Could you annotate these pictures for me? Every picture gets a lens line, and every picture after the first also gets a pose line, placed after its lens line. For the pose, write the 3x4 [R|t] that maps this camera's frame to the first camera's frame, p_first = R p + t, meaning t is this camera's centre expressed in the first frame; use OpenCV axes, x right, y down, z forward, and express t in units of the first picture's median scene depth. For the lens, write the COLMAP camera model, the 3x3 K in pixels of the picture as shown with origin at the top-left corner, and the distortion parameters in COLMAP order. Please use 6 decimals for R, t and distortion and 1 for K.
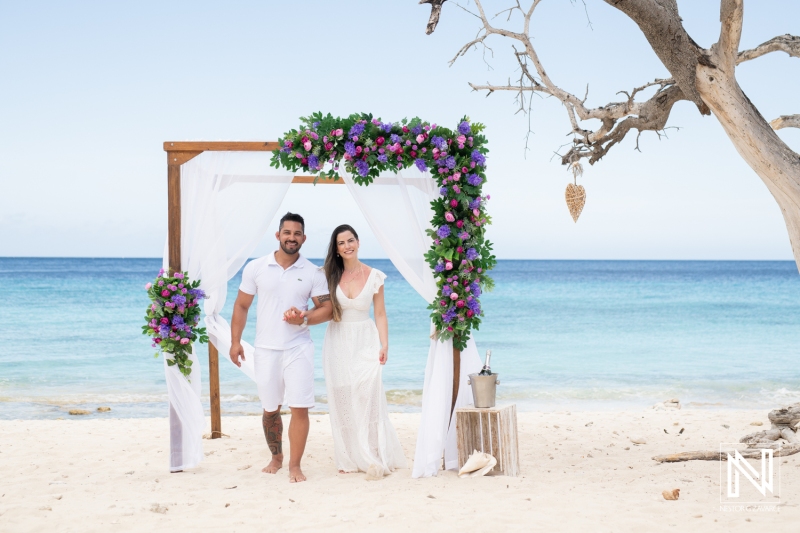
lens RADIAL K [[1094.5, 0, 400.0], [0, 1094.5, 266.5], [0, 0, 1]] dist [-0.000985, 0.053454]
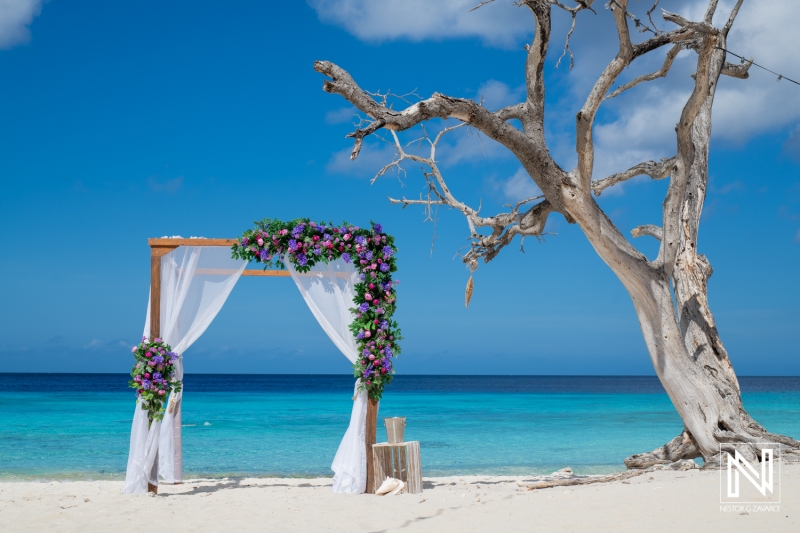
lens RADIAL K [[1094.5, 0, 400.0], [0, 1094.5, 266.5], [0, 0, 1]] dist [-0.000985, 0.053454]
pose [[0.998272, 0.006608, 0.058394, 0.006306], [-0.000442, 0.994475, -0.104969, 0.056146], [-0.058765, 0.104762, 0.992760, -0.306896]]
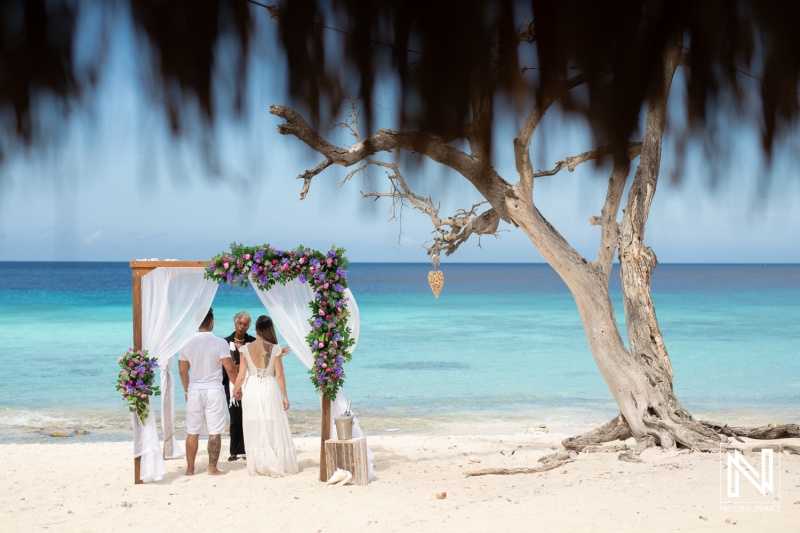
lens RADIAL K [[1150.8, 0, 400.0], [0, 1150.8, 266.5], [0, 0, 1]] dist [0.016282, 0.006610]
pose [[0.999892, -0.001158, 0.014631, 0.129186], [0.001204, 0.999994, -0.003117, -0.102919], [-0.014628, 0.003135, 0.999888, -0.575491]]
